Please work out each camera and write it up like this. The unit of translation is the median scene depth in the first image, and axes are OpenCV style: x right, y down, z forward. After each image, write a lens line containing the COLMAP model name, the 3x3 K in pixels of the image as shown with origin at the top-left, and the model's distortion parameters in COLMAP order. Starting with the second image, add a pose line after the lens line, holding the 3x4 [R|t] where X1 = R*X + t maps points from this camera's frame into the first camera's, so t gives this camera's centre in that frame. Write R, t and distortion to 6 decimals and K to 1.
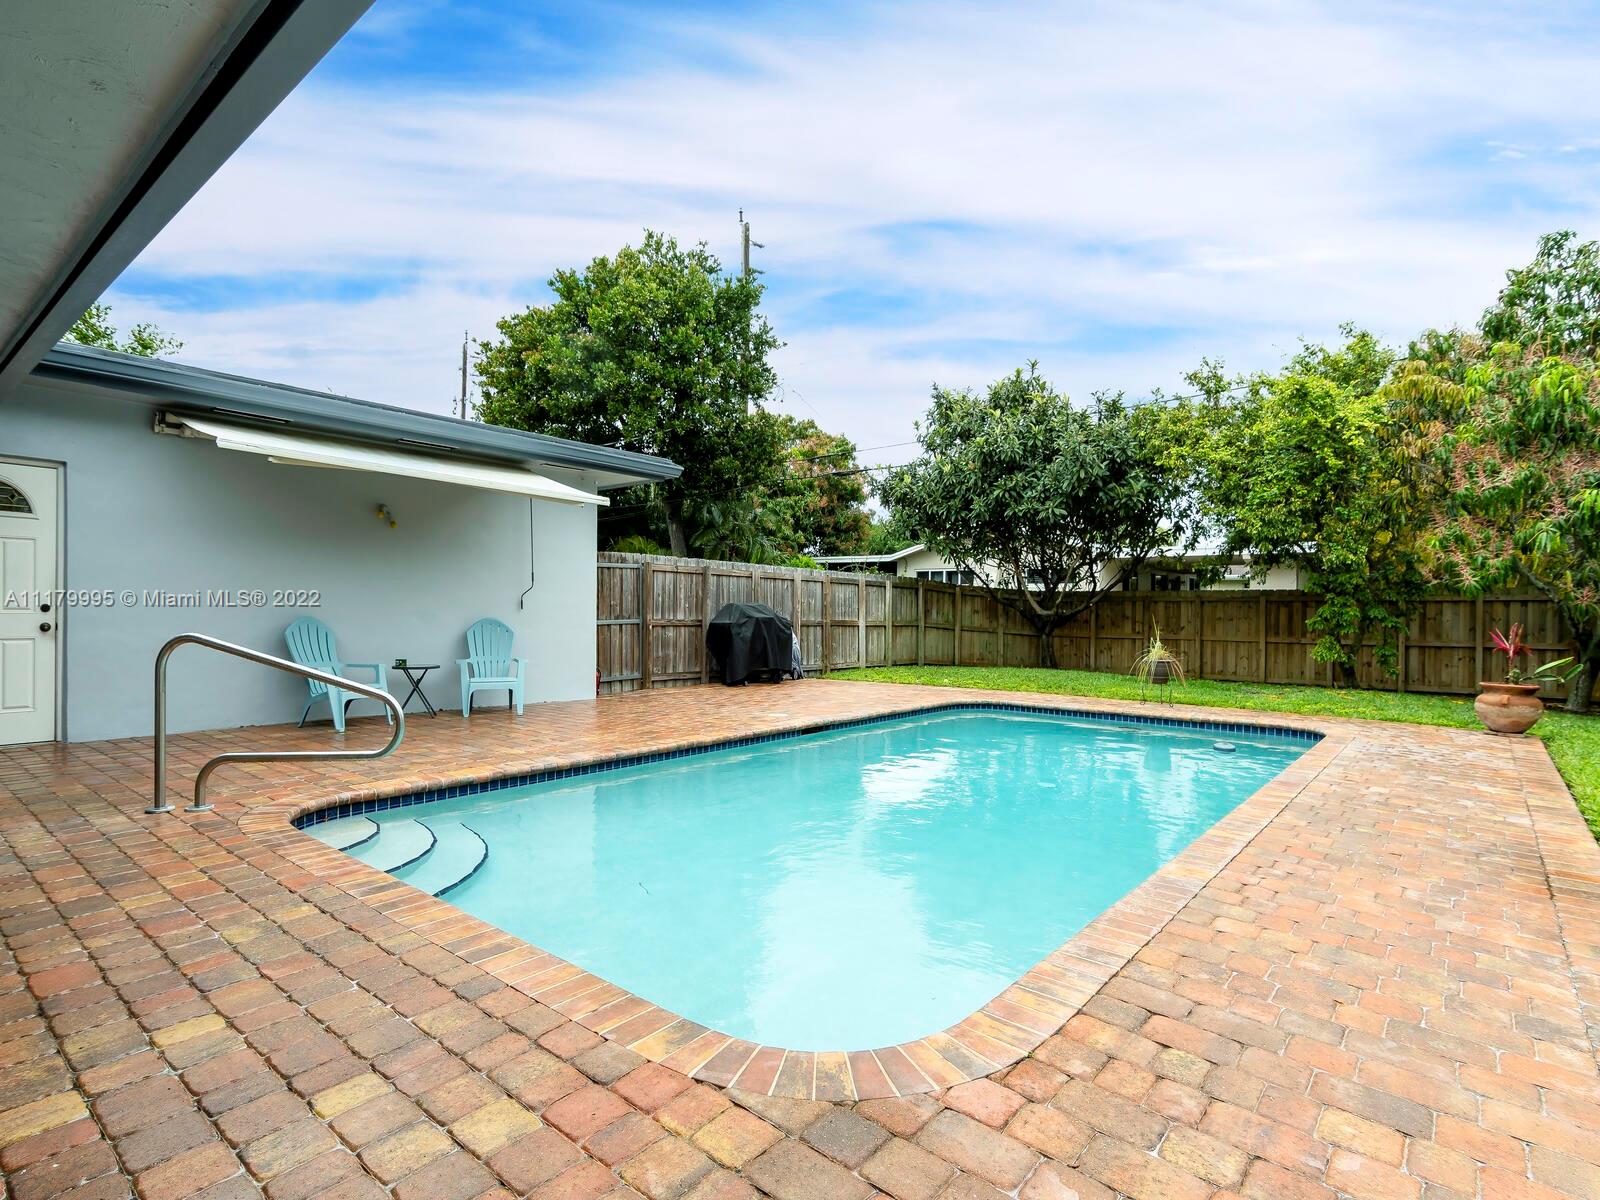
lens RADIAL K [[789.1, 0, 800.5], [0, 789.1, 624.6], [0, 0, 1]] dist [0.001403, 0.000028]
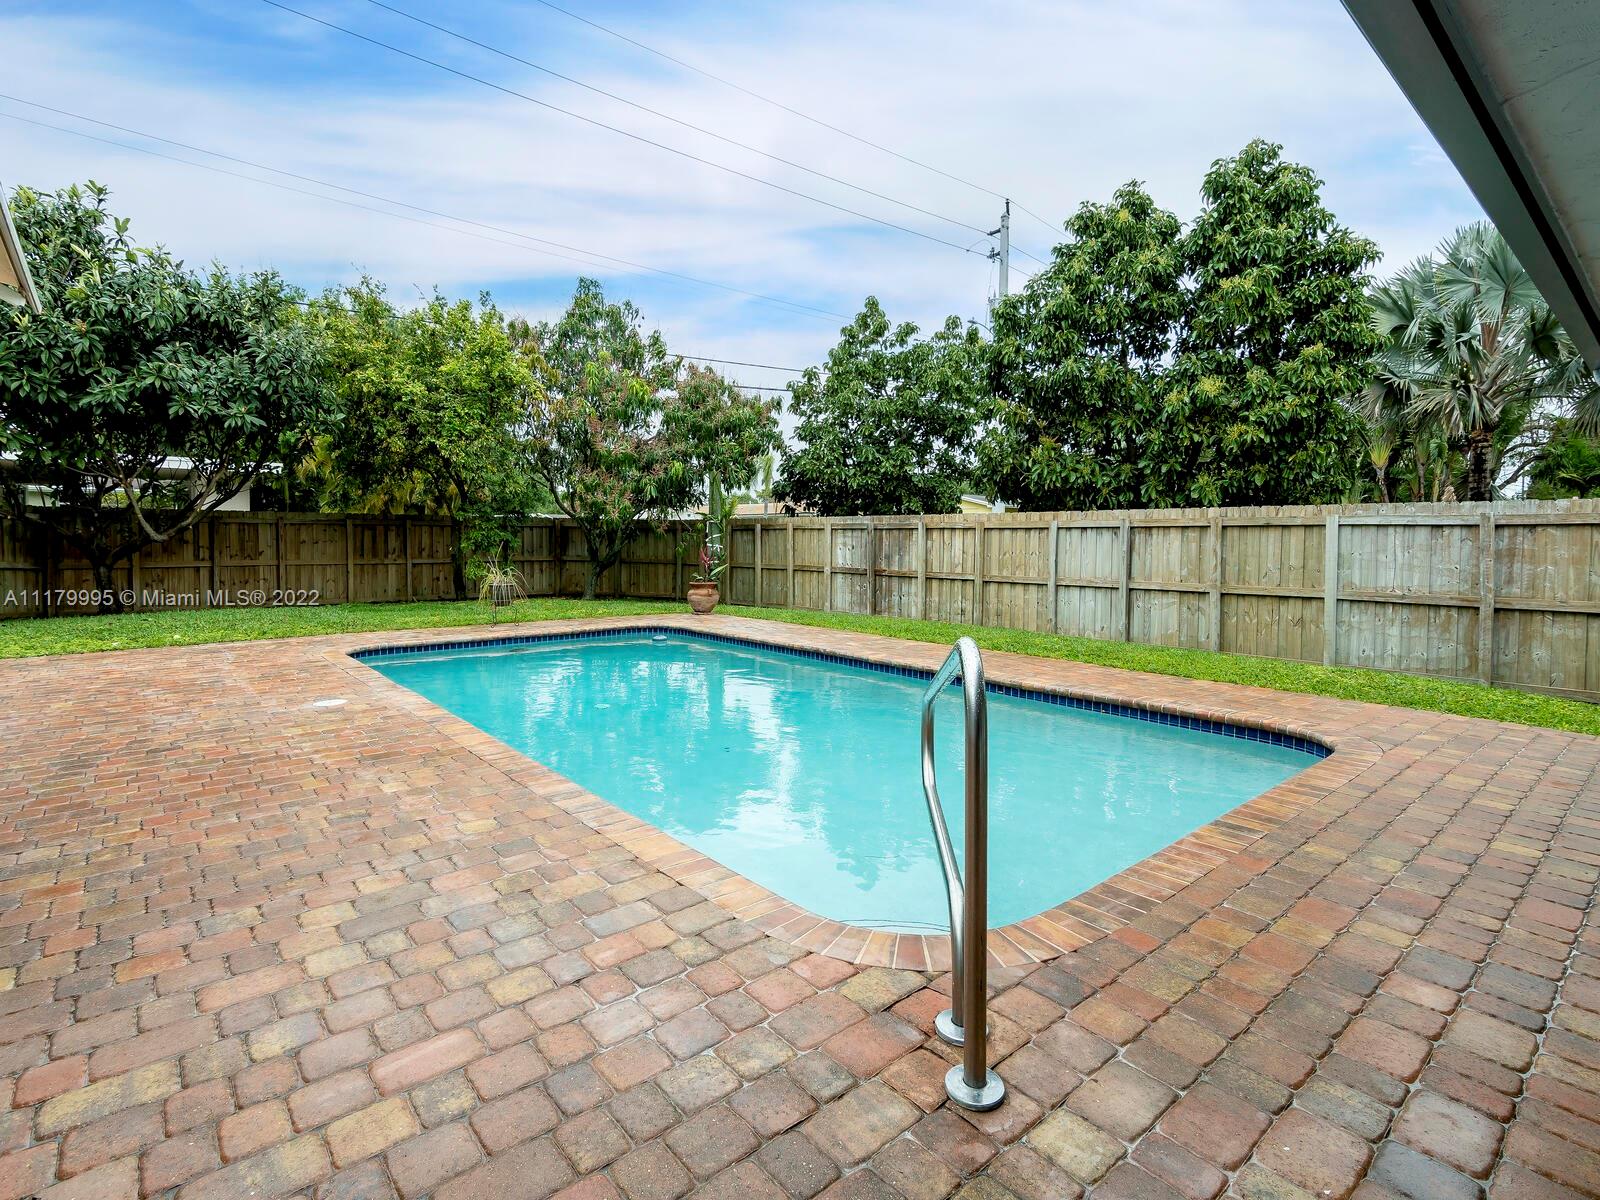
lens RADIAL K [[778.9, 0, 801.5], [0, 778.9, 582.6], [0, 0, 1]] dist [-0.017721, 0.000070]
pose [[0.186063, -0.063169, 0.980505, -0.318199], [0.012408, 0.998003, 0.061941, -0.010084], [-0.982459, 0.000642, 0.186475, 0.272343]]
